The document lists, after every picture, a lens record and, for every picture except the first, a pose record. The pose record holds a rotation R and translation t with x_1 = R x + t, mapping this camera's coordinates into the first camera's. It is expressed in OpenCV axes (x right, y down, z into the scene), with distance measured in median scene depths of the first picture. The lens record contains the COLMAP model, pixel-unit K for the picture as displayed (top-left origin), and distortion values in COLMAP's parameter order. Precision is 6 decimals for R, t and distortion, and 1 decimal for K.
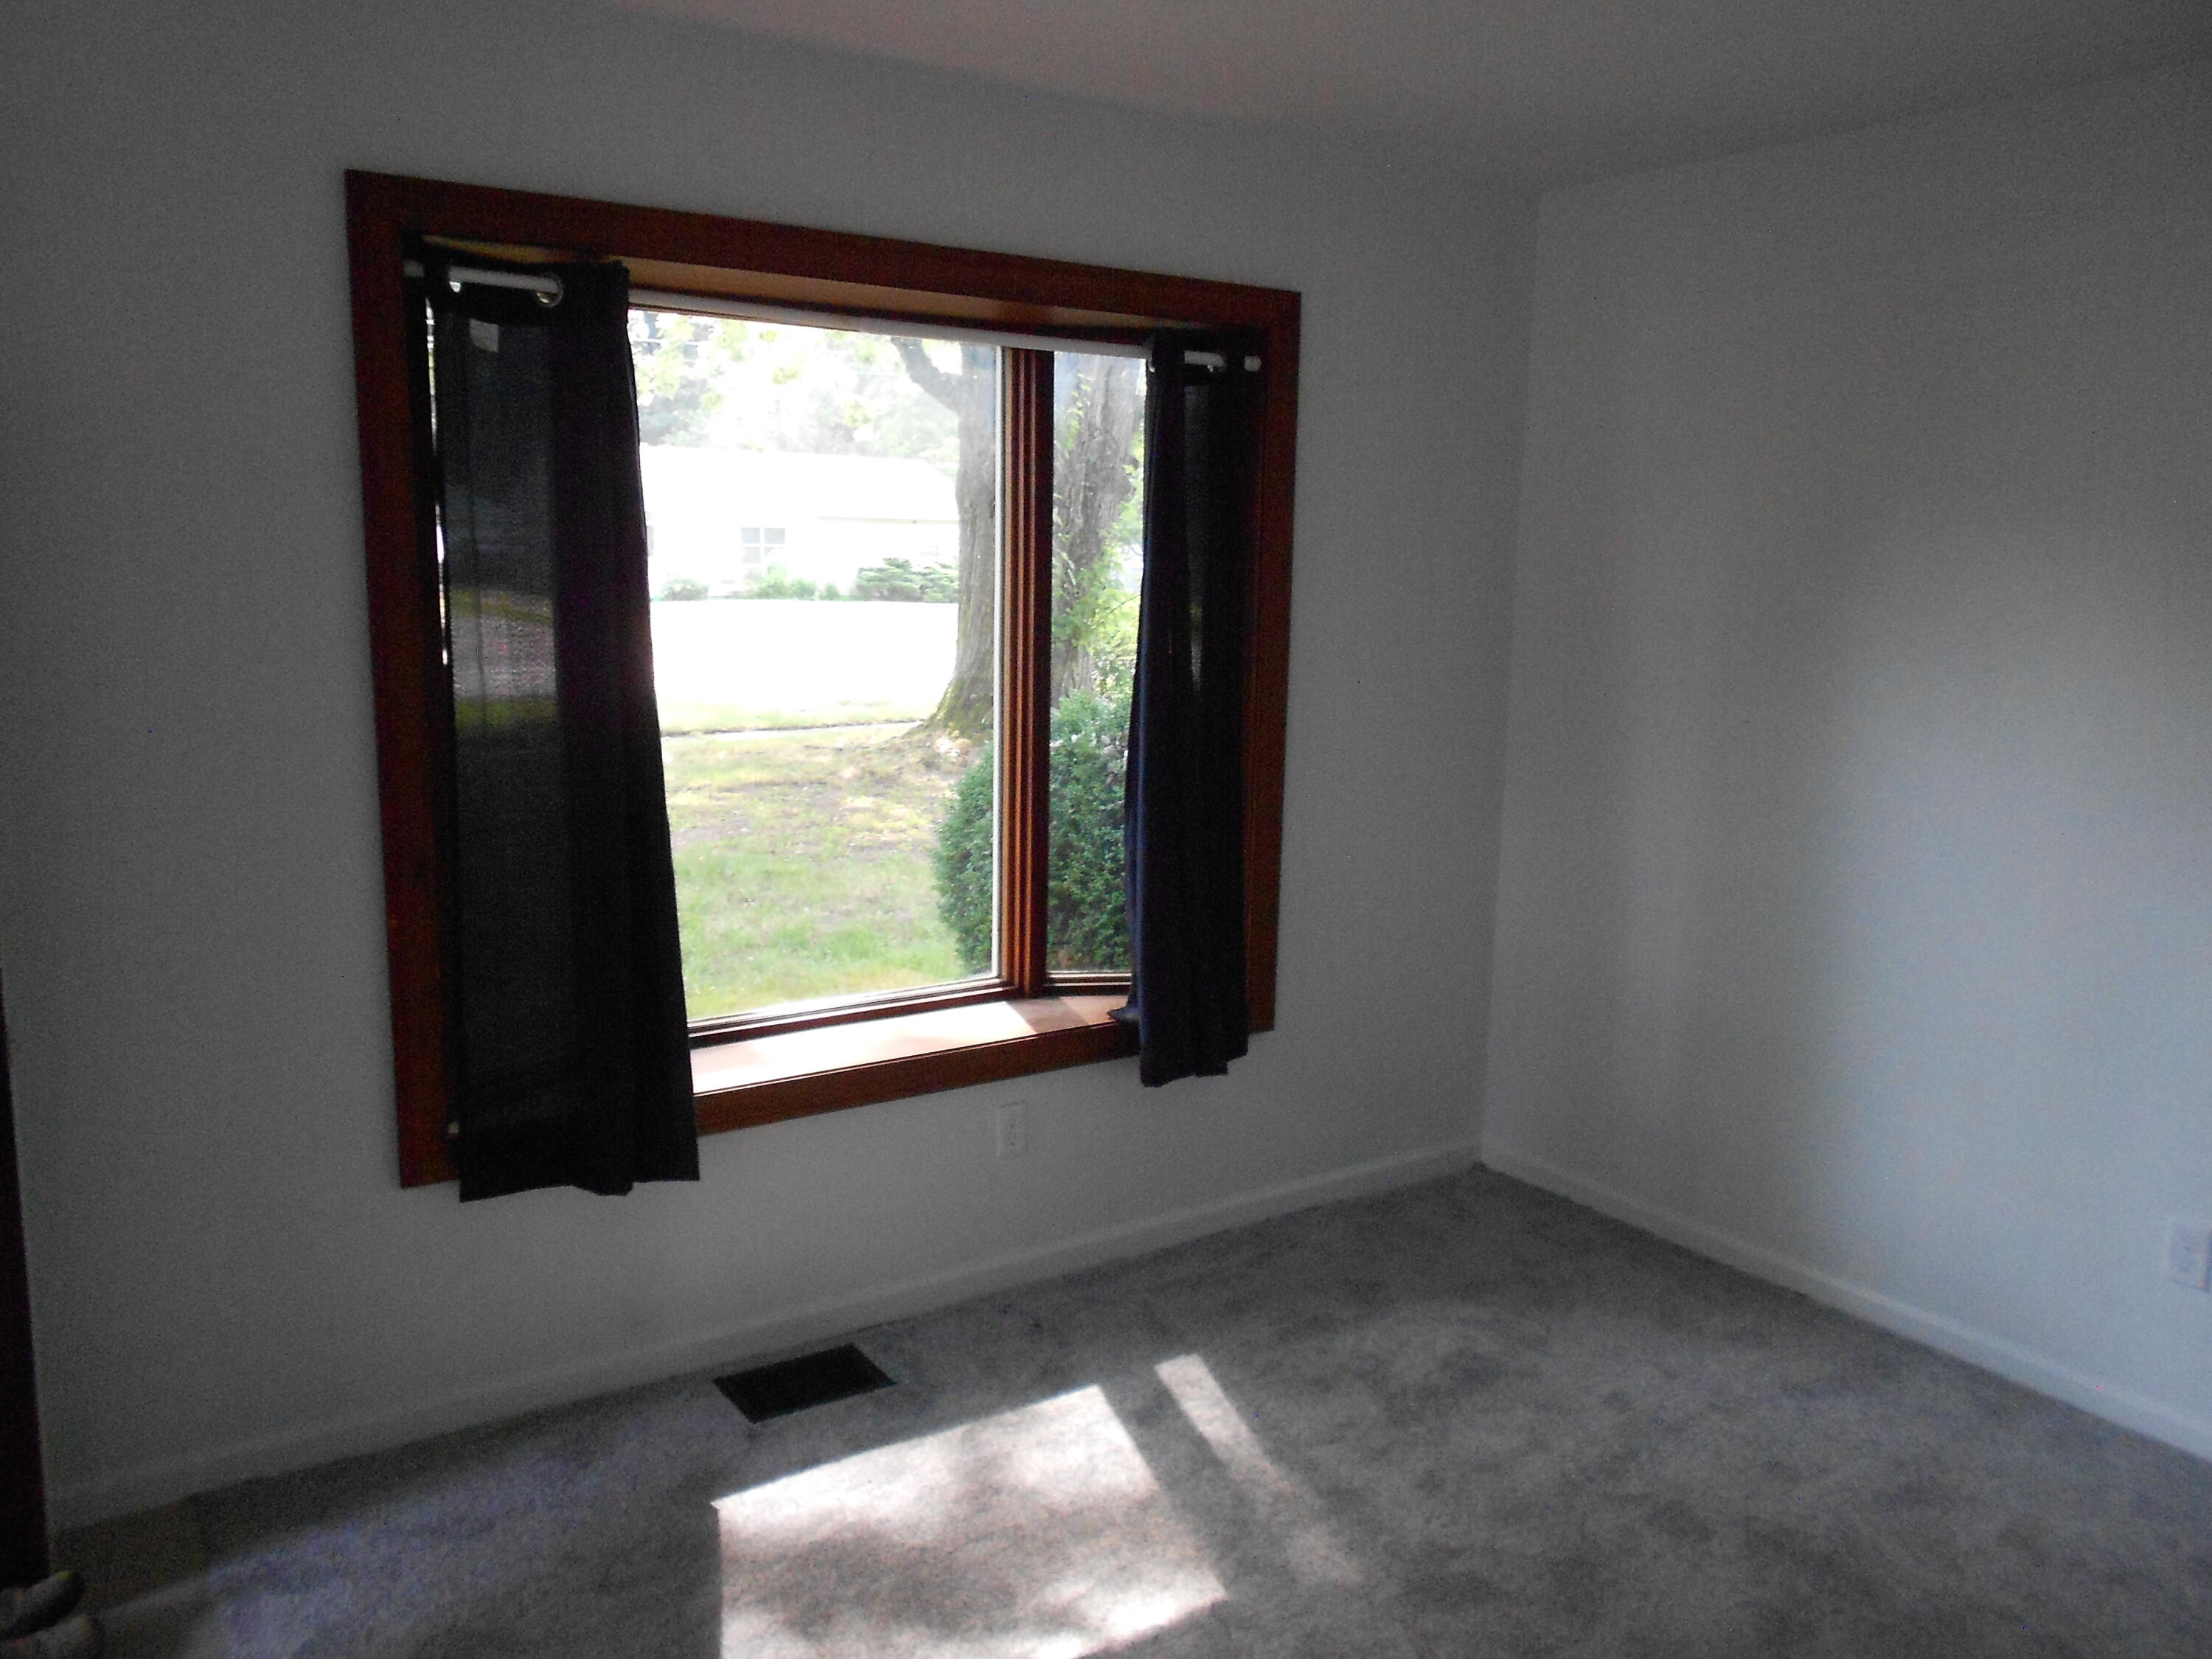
lens RADIAL K [[1716.1, 0, 1106.9], [0, 1716.1, 850.2], [0, 0, 1]] dist [0.009546, 0.008253]
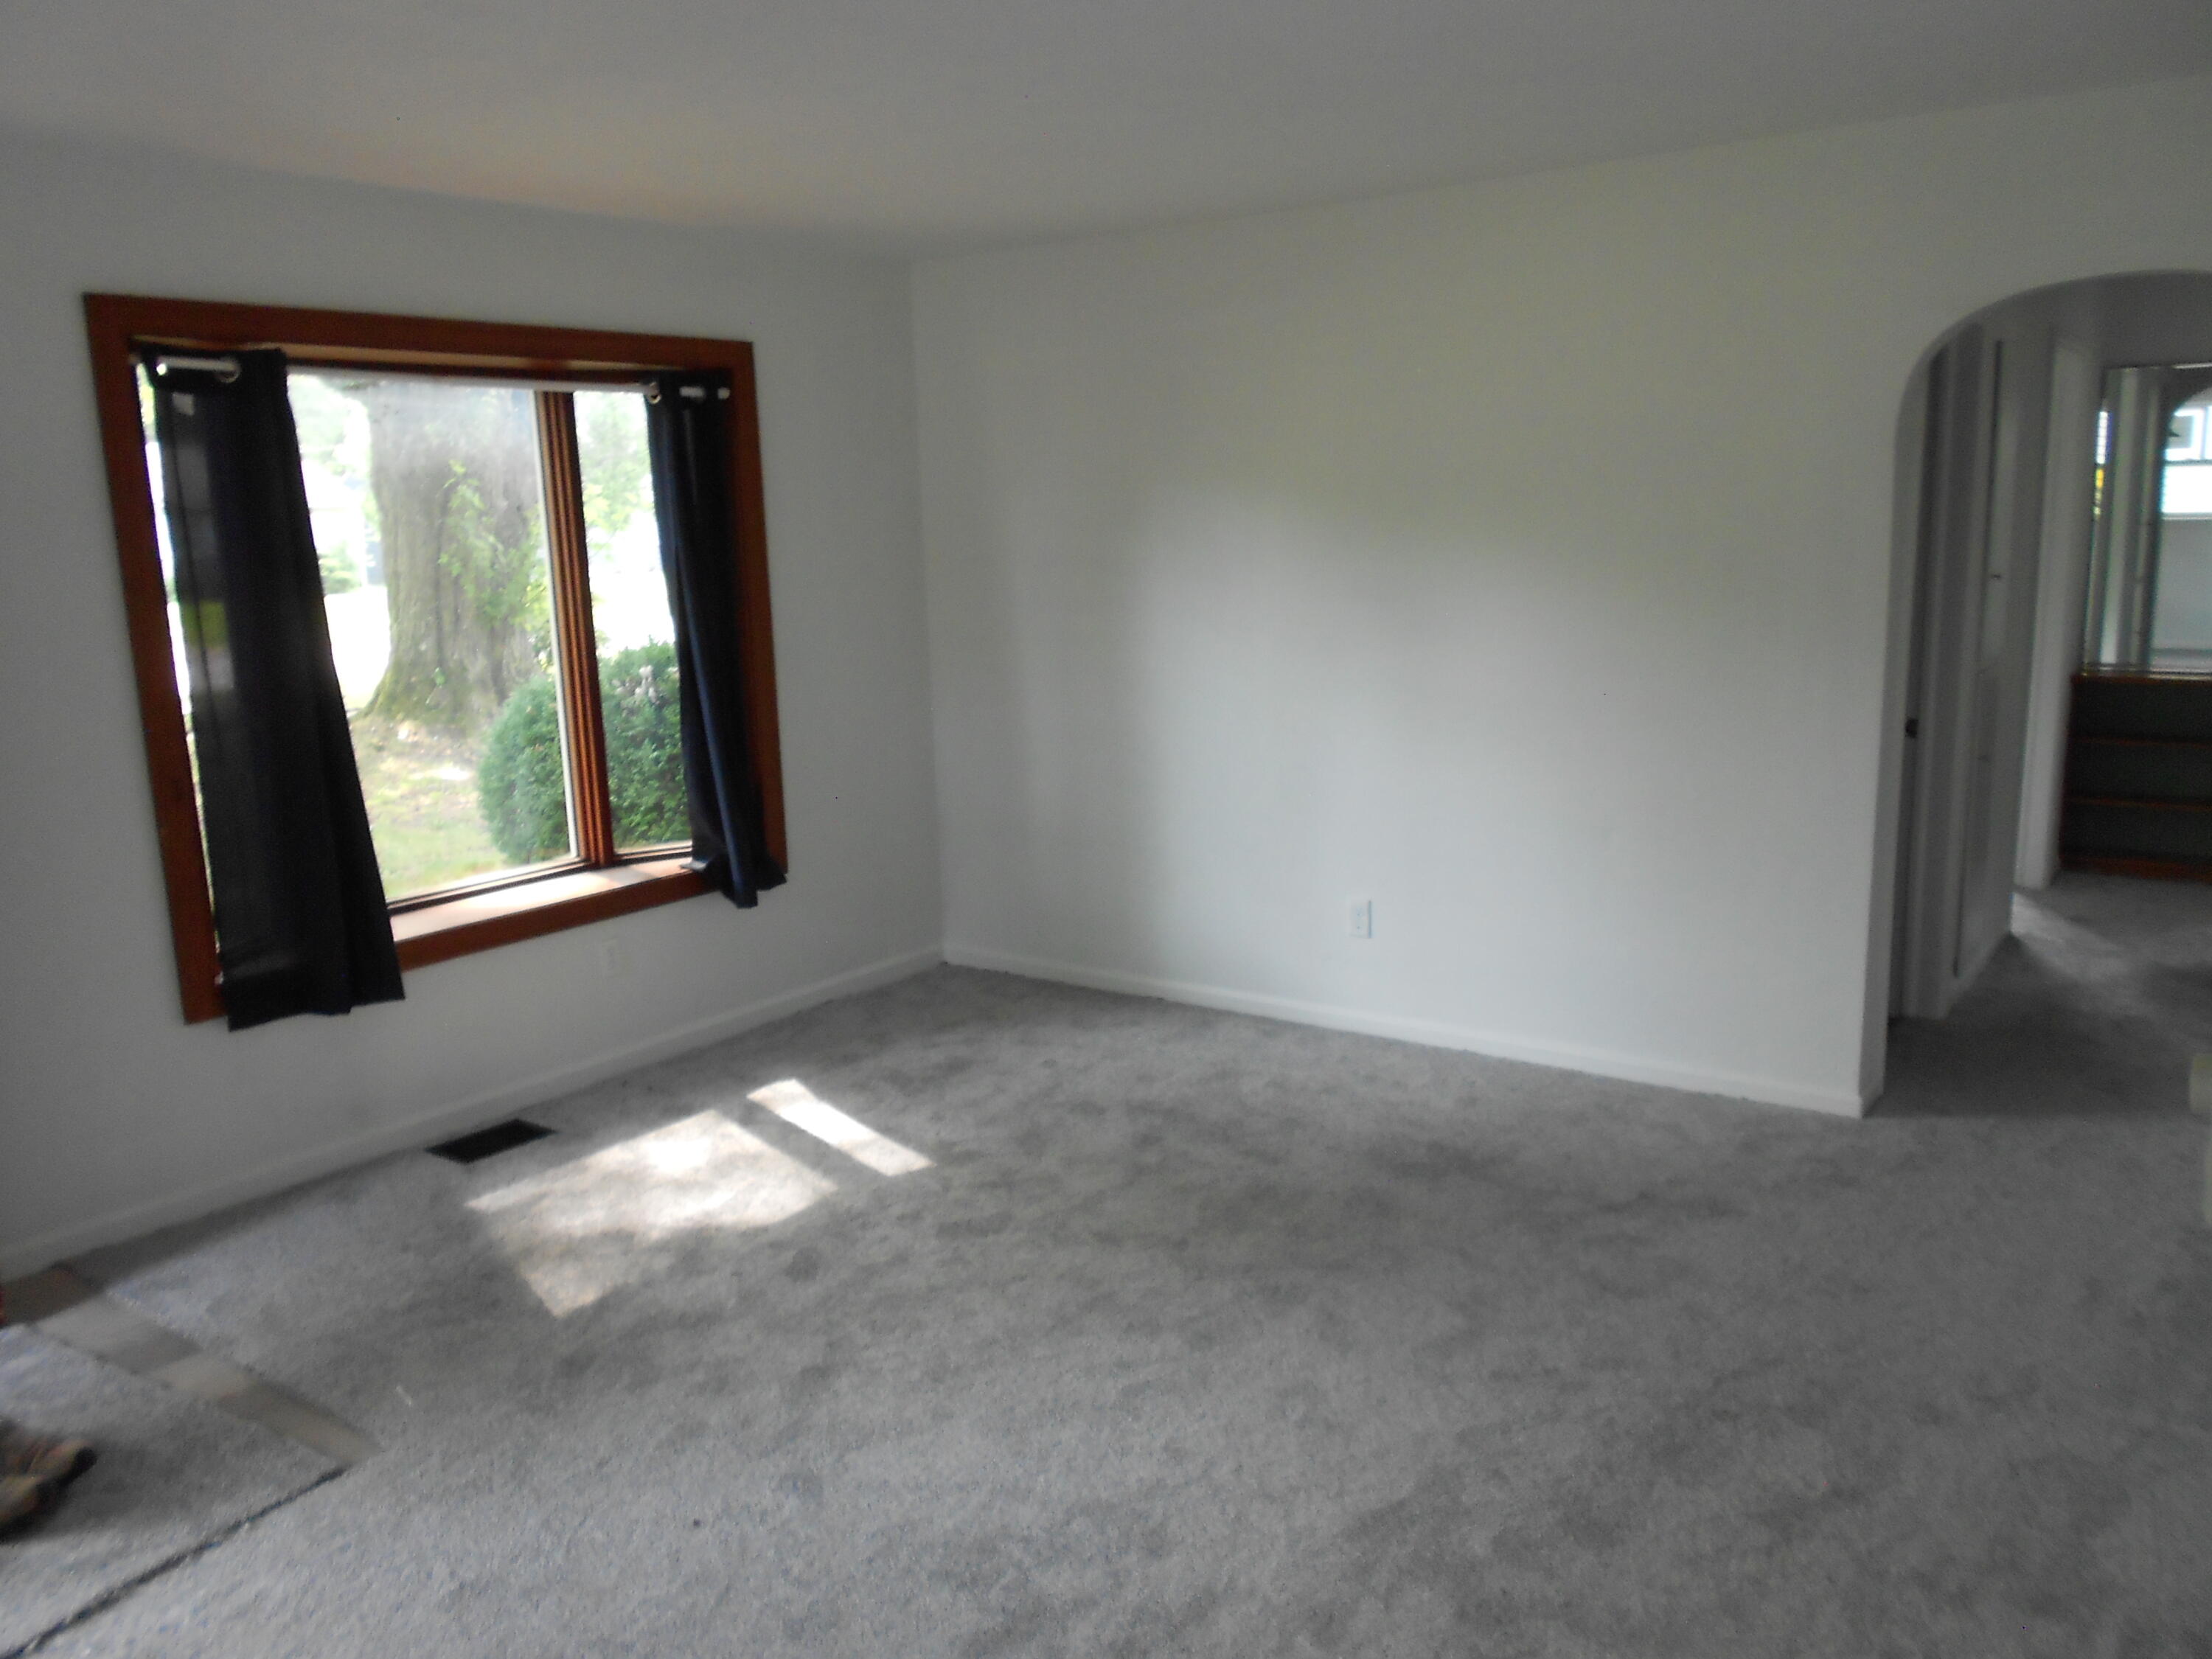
lens RADIAL K [[1716.1, 0, 1106.9], [0, 1716.1, 850.2], [0, 0, 1]] dist [0.009546, 0.008253]
pose [[0.940216, -0.114751, 0.320666, -0.118635], [0.108203, 0.993393, 0.038229, 0.070834], [-0.322934, -0.001247, 0.946421, -0.449578]]
